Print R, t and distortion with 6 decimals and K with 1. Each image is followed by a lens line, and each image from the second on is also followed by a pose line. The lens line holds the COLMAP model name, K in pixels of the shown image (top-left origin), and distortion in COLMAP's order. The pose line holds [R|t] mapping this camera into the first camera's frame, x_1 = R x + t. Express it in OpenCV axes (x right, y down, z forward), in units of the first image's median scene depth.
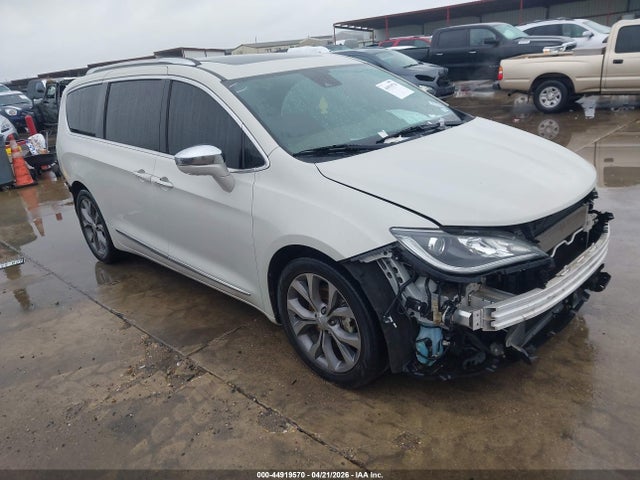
lens RADIAL K [[460.8, 0, 320.0], [0, 460.8, 240.0], [0, 0, 1]] dist [0.000353, -0.000327]
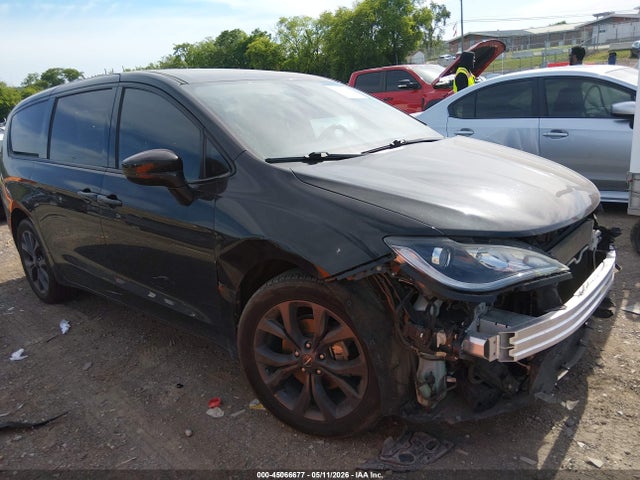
lens RADIAL K [[460.8, 0, 320.0], [0, 460.8, 240.0], [0, 0, 1]] dist [0.000353, -0.000327]
pose [[0.997146, -0.001762, 0.075473, -0.022539], [0.009210, 0.995100, -0.098447, 0.056822], [-0.074930, 0.098861, 0.992276, 0.183134]]
